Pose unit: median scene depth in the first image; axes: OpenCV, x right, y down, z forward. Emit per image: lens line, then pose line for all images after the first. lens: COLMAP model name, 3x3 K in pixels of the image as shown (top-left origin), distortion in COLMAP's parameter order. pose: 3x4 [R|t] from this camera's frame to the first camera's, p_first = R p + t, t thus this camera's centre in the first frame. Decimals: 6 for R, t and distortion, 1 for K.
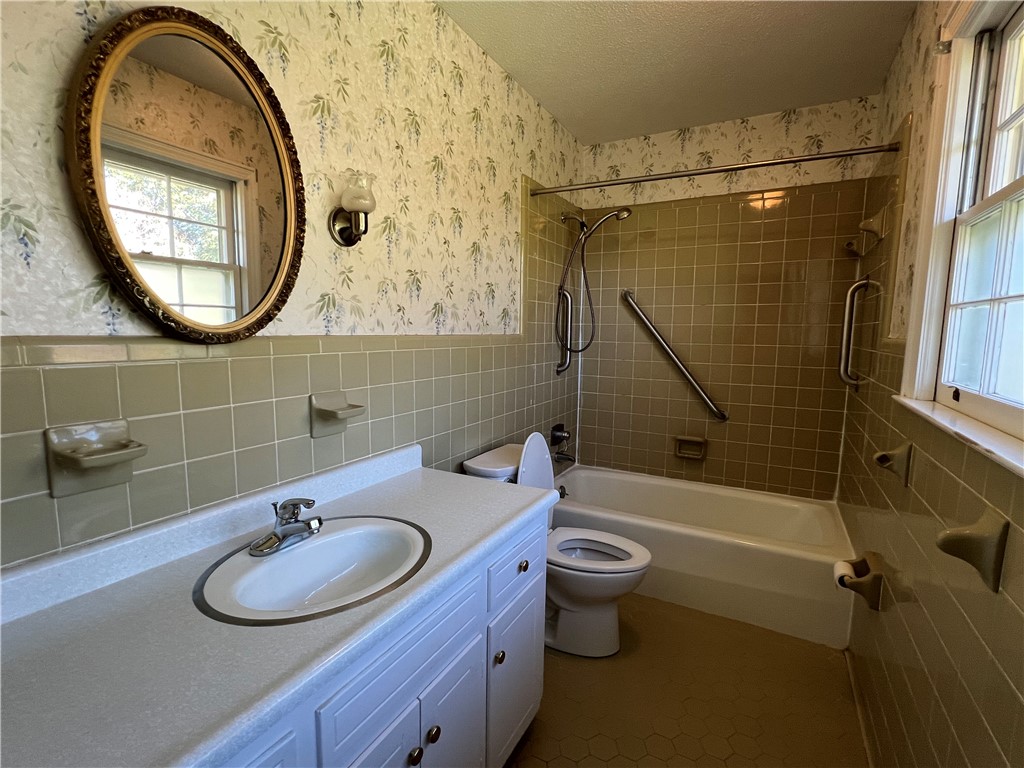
lens RADIAL K [[487.1, 0, 509.7], [0, 487.1, 390.4], [0, 0, 1]] dist [-0.001944, 0.000380]
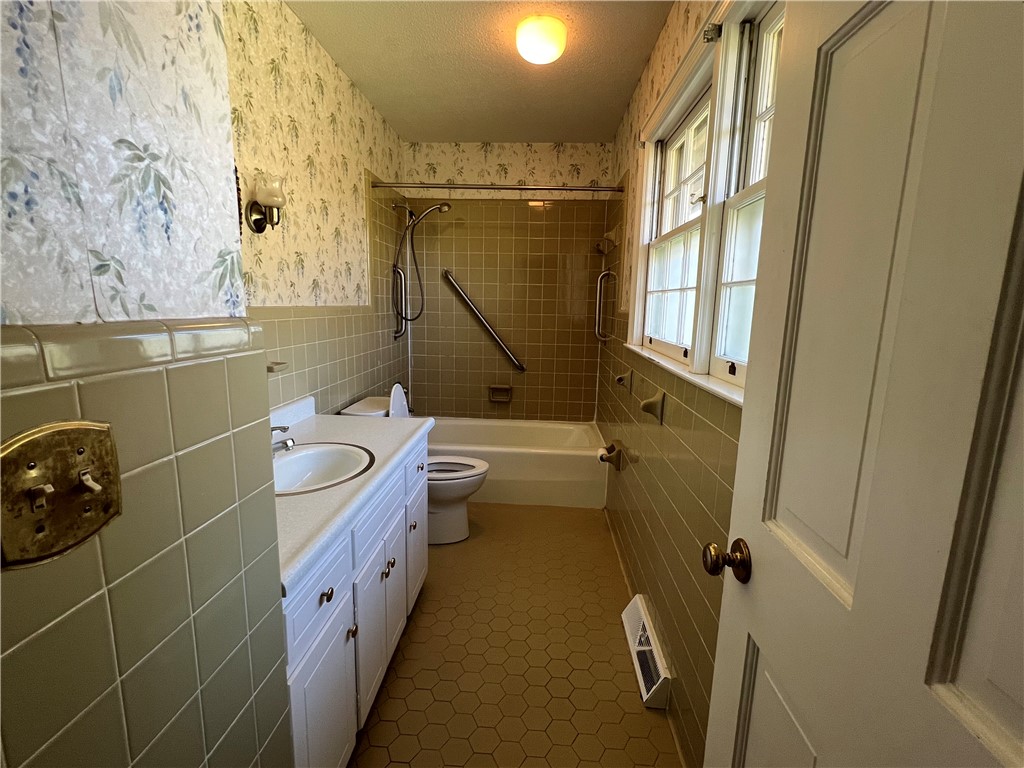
lens RADIAL K [[487.1, 0, 509.7], [0, 487.1, 390.4], [0, 0, 1]] dist [-0.001944, 0.000380]
pose [[0.907368, -0.065953, 0.415130, -0.221483], [0.040904, 0.996781, 0.068957, 0.029359], [-0.418341, -0.045589, 0.907145, -0.292865]]
